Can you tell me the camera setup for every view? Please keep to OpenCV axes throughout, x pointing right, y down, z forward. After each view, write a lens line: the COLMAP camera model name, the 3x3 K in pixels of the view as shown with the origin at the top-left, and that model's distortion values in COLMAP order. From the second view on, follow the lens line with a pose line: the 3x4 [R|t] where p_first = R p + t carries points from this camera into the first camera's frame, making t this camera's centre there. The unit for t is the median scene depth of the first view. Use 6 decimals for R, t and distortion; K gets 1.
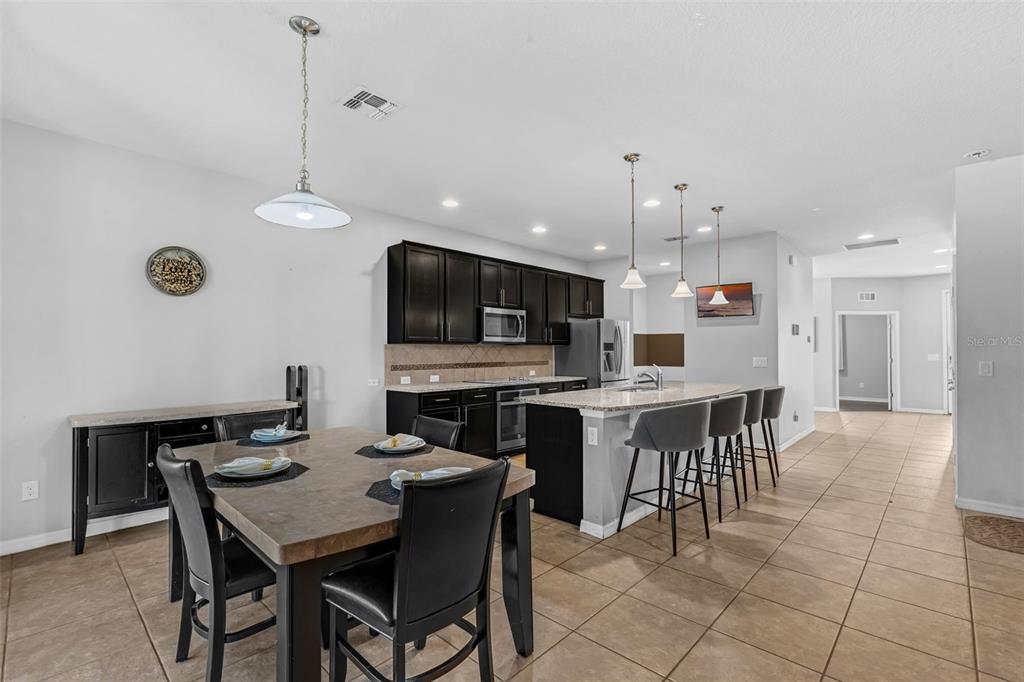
lens RADIAL K [[455.7, 0, 515.4], [0, 455.7, 349.0], [0, 0, 1]] dist [-0.000596, 0.000255]
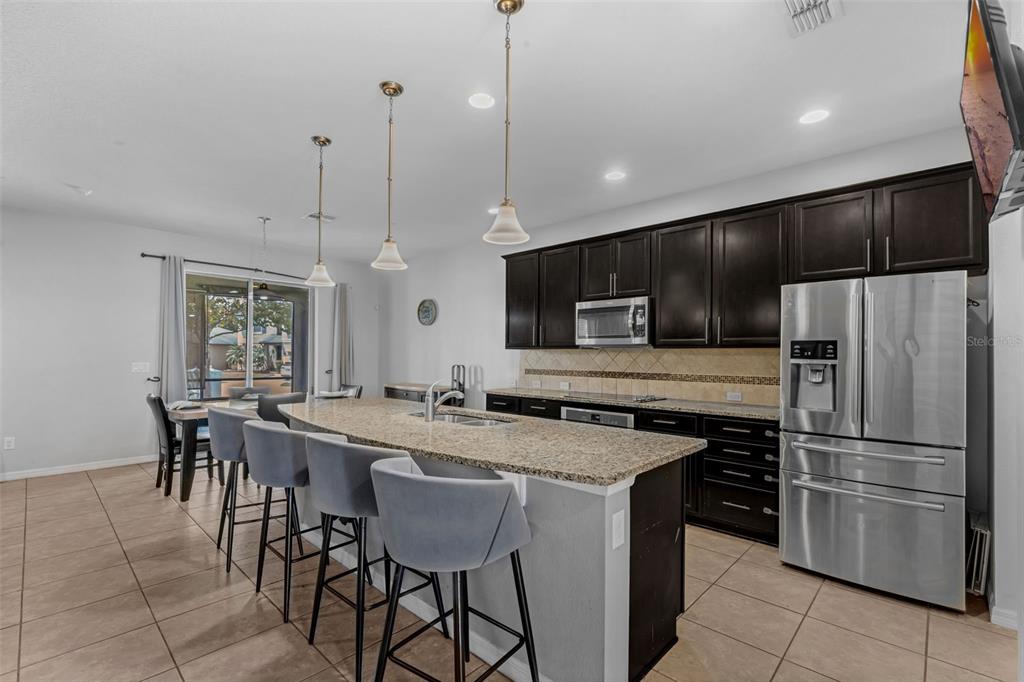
lens RADIAL K [[455.7, 0, 515.4], [0, 455.7, 349.0], [0, 0, 1]] dist [-0.000596, 0.000255]
pose [[0.004709, -0.007297, -0.999962, 0.768983], [-0.003572, 0.999967, -0.007314, -0.003062], [0.999983, 0.003606, 0.004683, 0.914528]]
